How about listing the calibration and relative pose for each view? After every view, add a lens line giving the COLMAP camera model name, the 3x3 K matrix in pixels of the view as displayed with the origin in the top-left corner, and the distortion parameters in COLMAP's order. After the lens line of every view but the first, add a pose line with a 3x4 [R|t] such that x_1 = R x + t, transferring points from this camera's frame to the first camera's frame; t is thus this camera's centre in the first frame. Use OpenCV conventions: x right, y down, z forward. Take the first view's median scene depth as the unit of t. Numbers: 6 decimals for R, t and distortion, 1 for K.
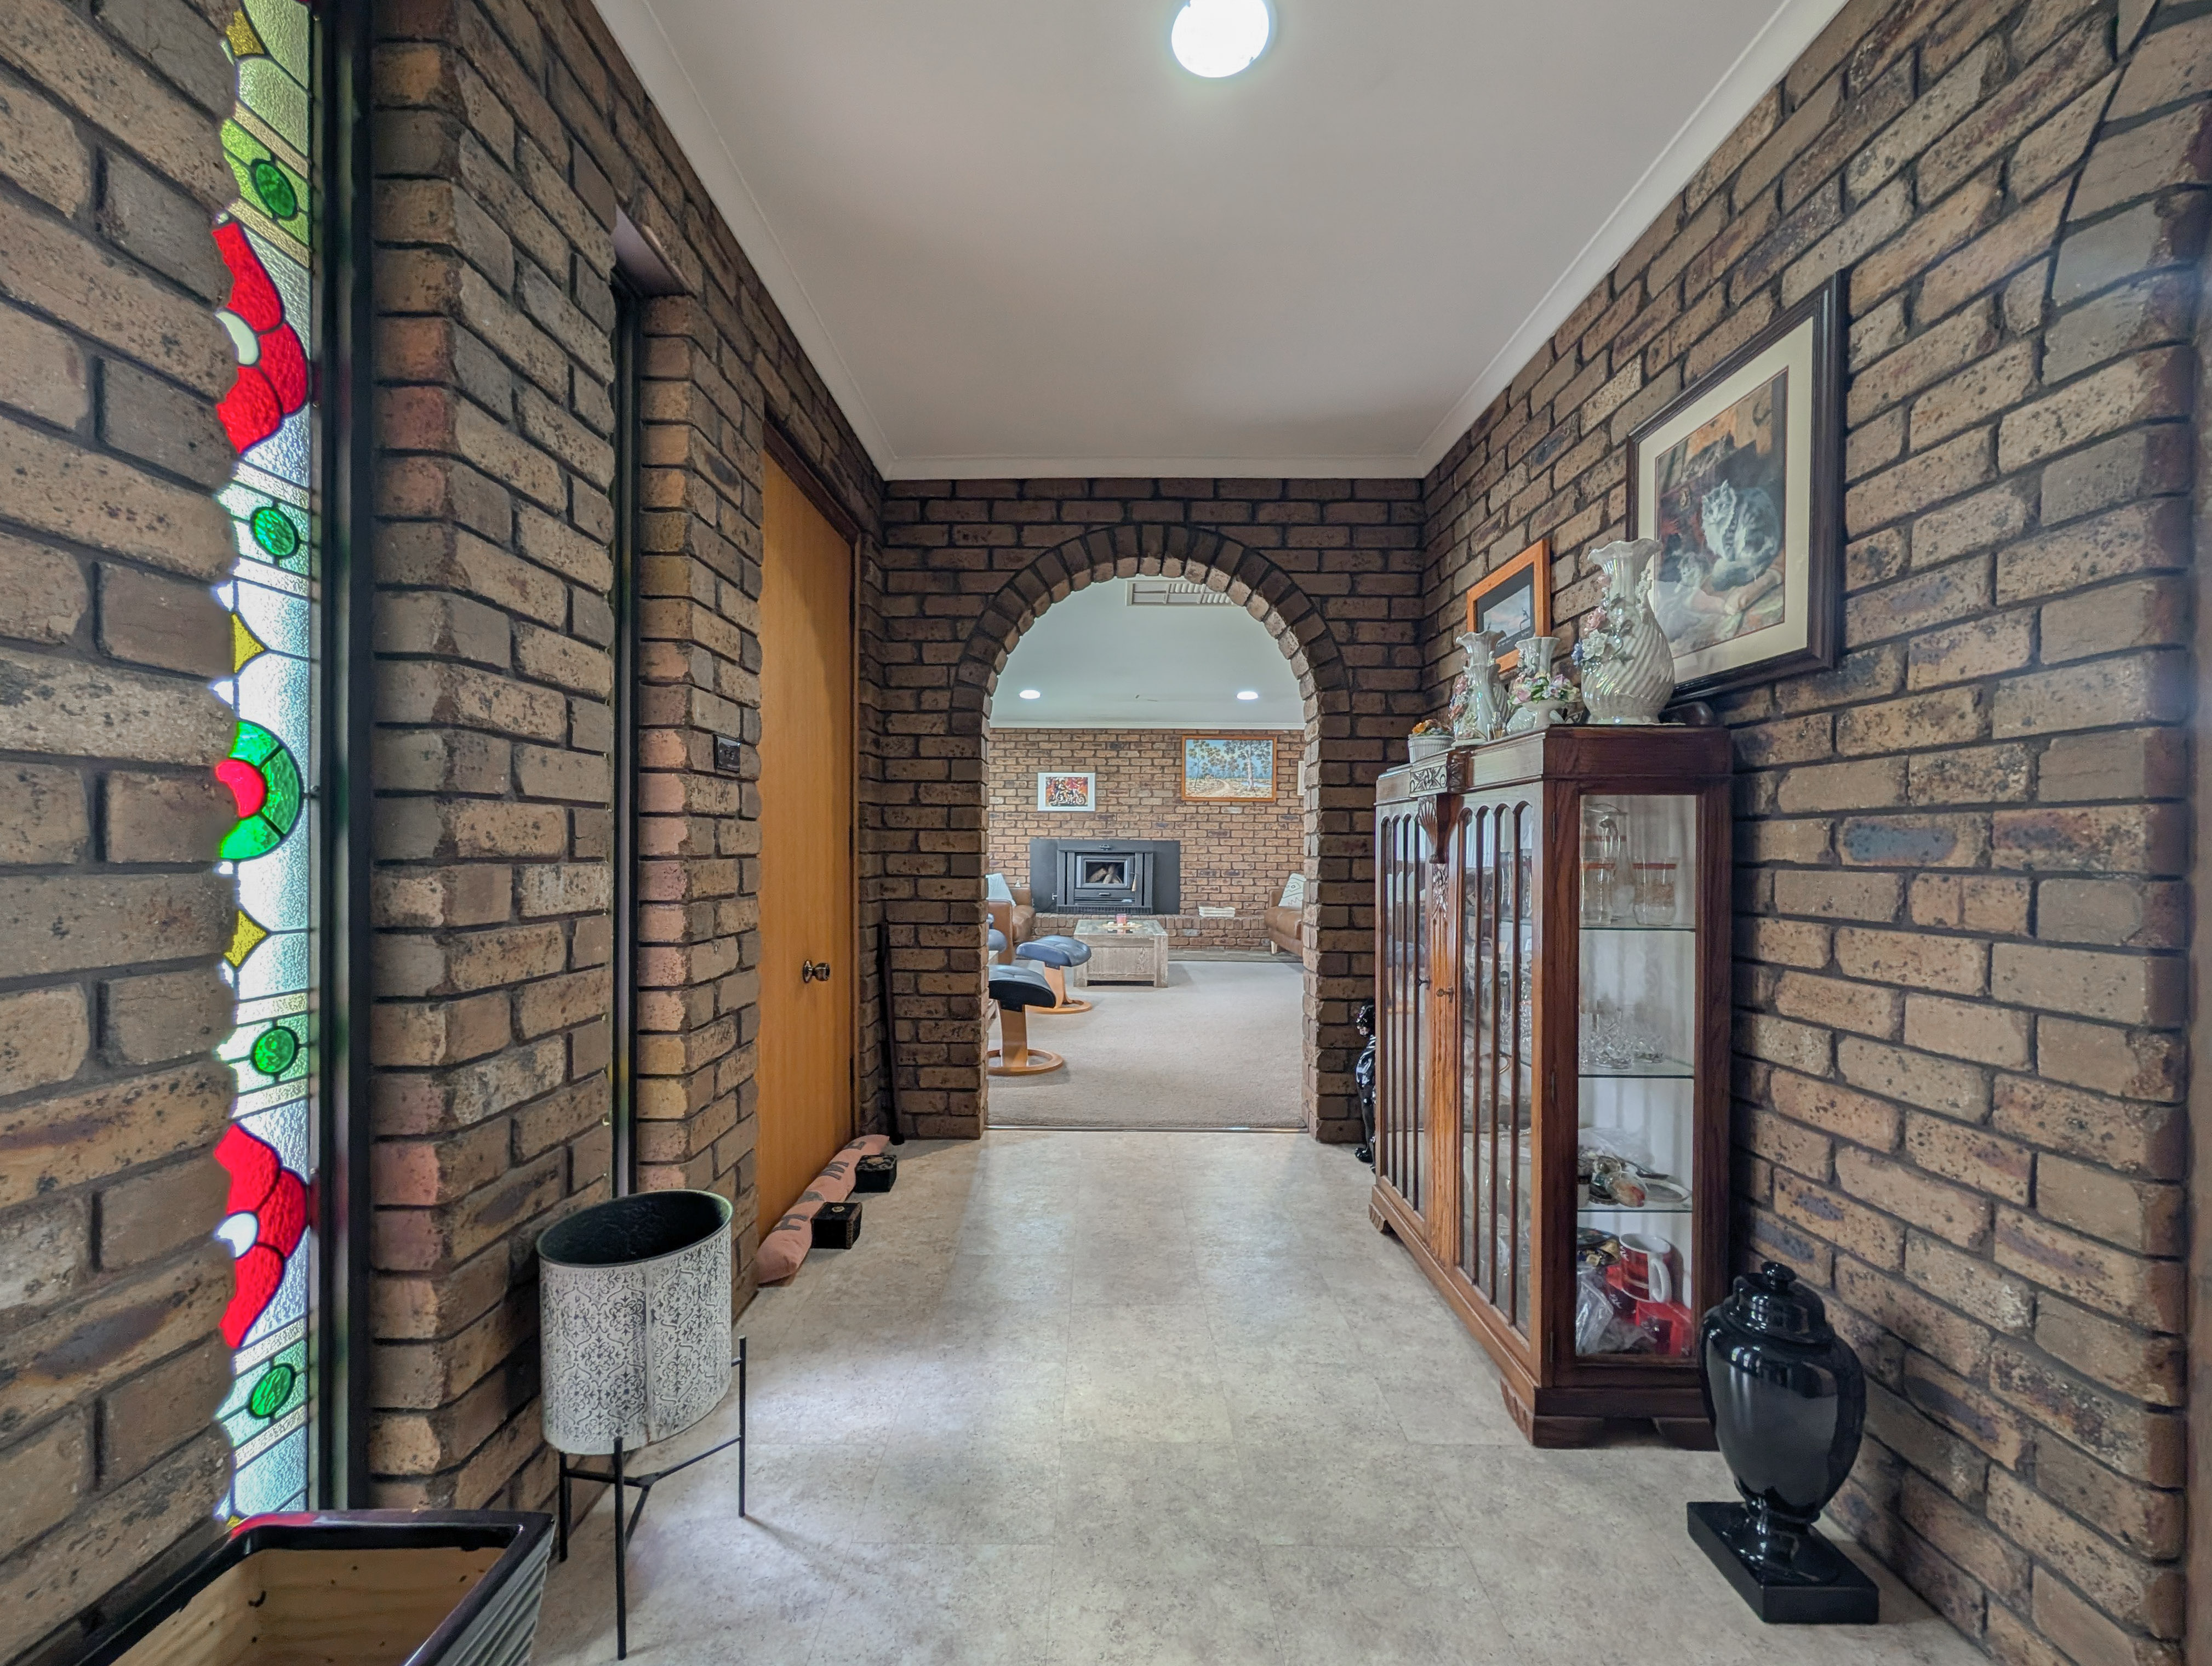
lens RADIAL K [[882.1, 0, 1110.7], [0, 882.1, 844.8], [0, 0, 1]] dist [-0.001801, 0.000345]
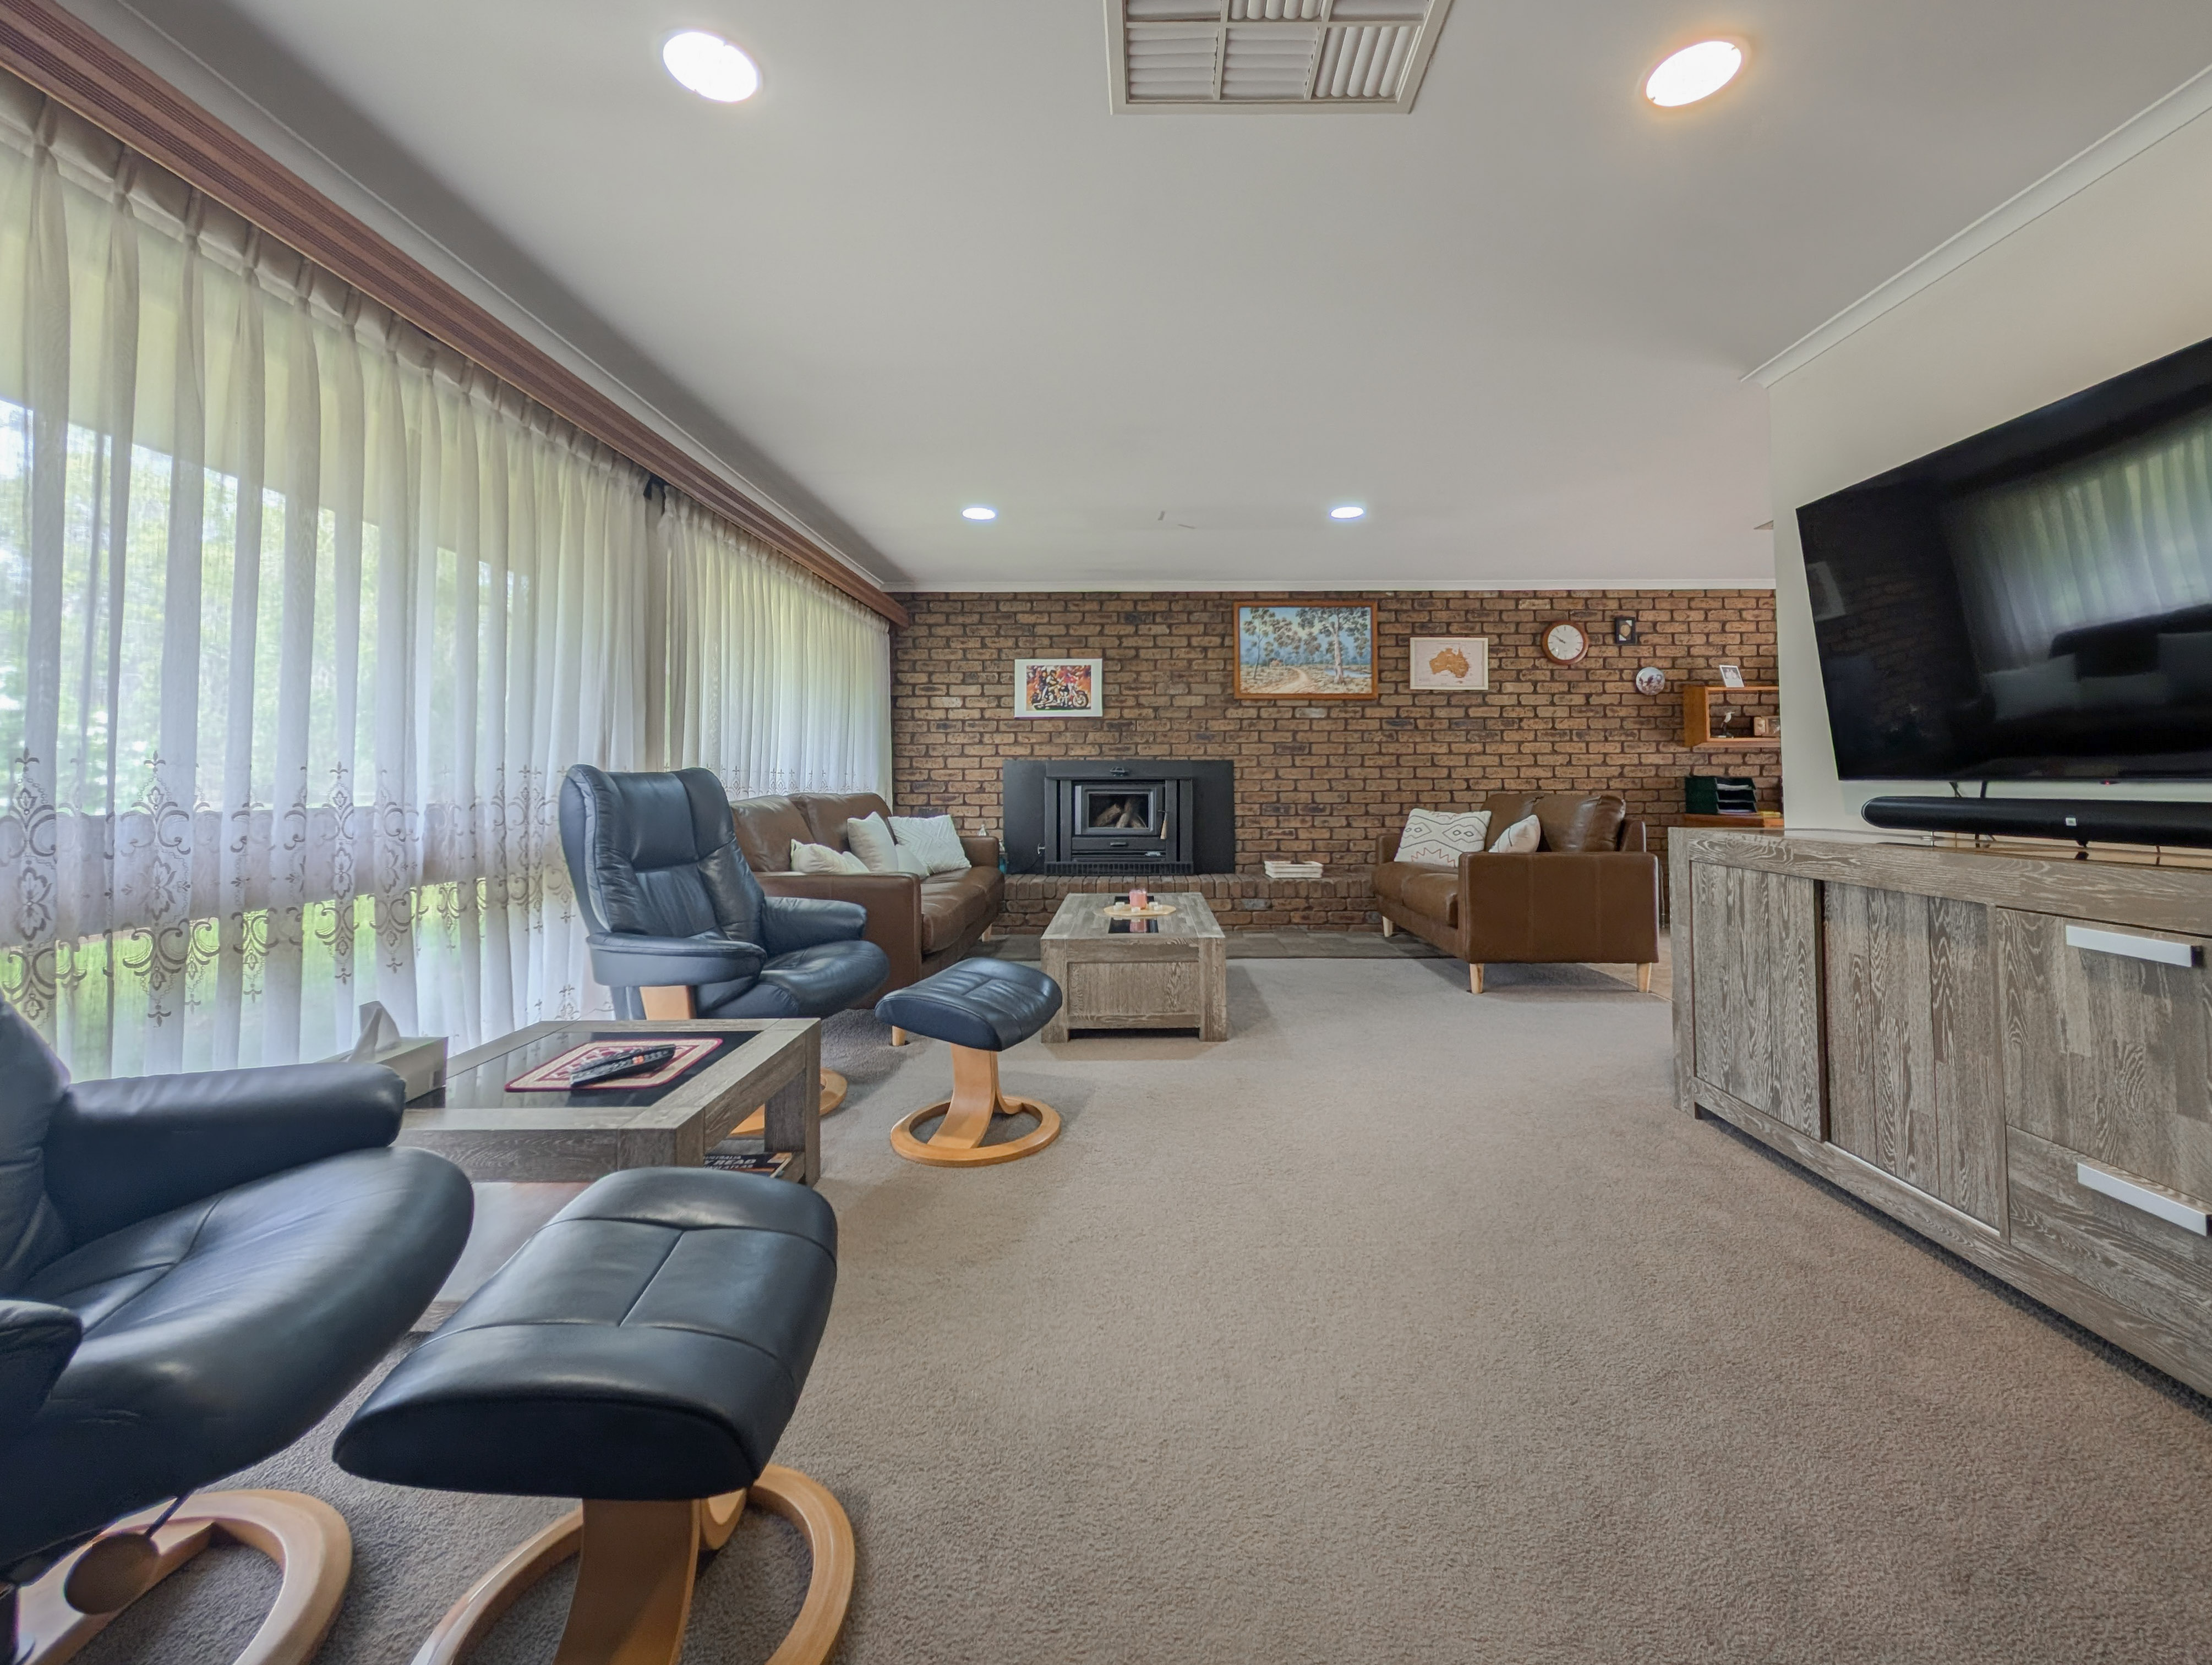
lens RADIAL K [[881.9, 0, 1119.1], [0, 881.9, 748.6], [0, 0, 1]] dist [-0.001801, 0.000345]
pose [[0.999362, -0.014950, -0.032422, 0.015287], [0.013962, 0.999438, -0.030484, 0.005577], [0.032860, 0.030011, 0.999009, 0.345036]]
